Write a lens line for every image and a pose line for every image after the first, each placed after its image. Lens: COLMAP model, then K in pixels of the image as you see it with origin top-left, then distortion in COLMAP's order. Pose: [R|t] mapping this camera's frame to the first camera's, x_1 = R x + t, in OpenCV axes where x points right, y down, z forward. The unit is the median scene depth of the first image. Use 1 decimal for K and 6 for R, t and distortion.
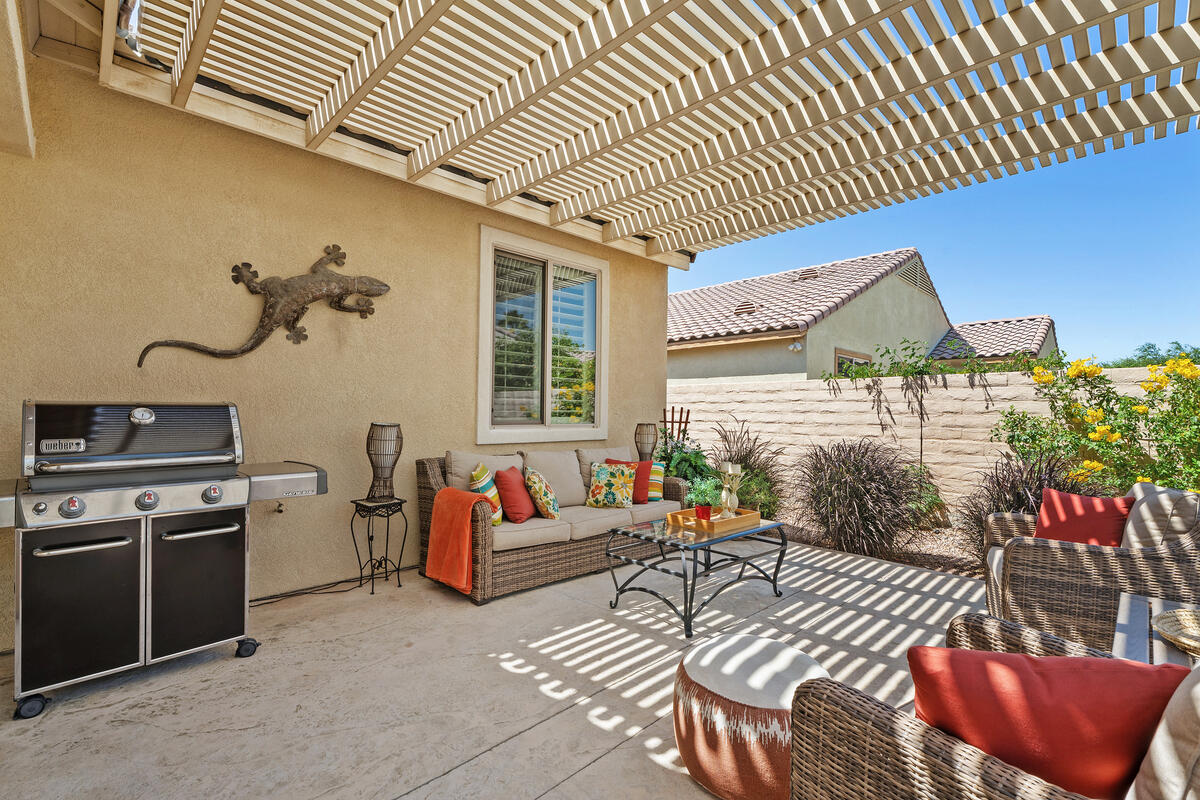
lens RADIAL K [[536.9, 0, 599.9], [0, 536.9, 406.1], [0, 0, 1]] dist [-0.003165, 0.000509]
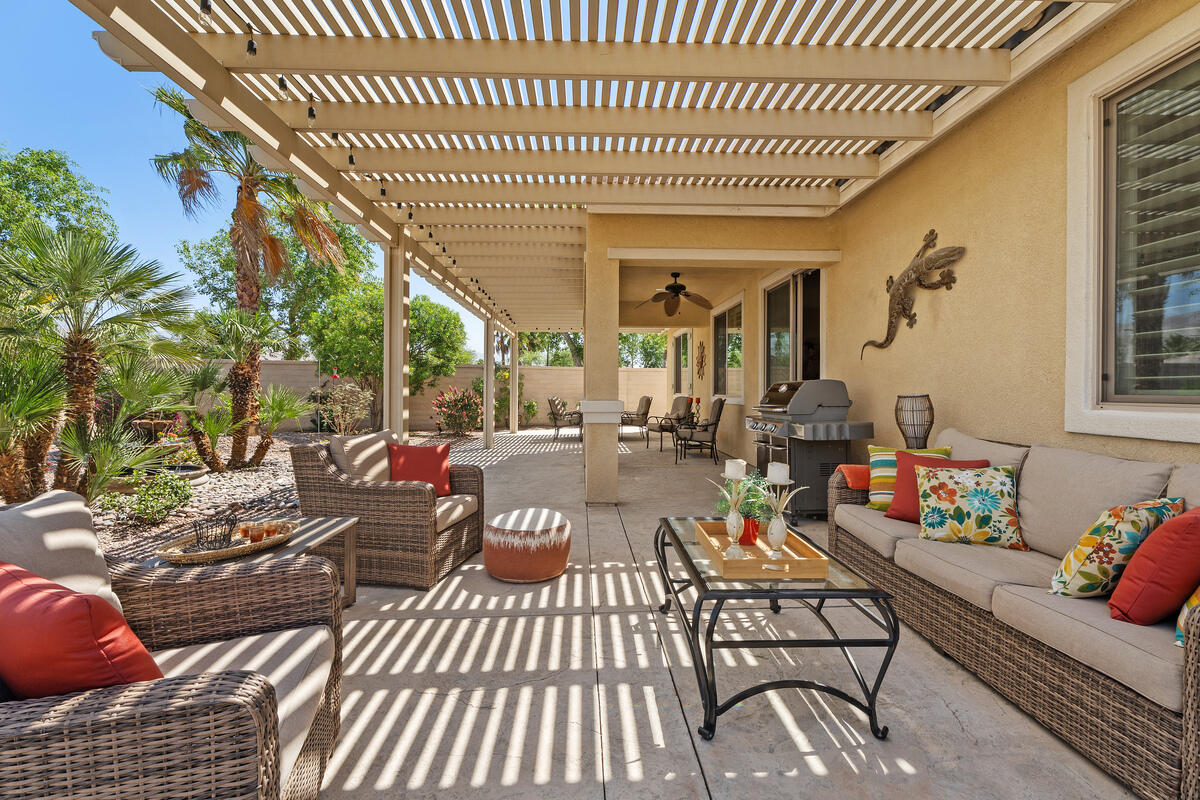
lens RADIAL K [[540.6, 0, 598.8], [0, 540.6, 384.2], [0, 0, 1]] dist [-0.002244, 0.000020]
pose [[-0.675744, -0.013622, -0.737010, 0.754870], [0.008071, 0.999633, -0.025876, 0.032688], [0.737092, -0.023434, -0.675386, 1.234233]]
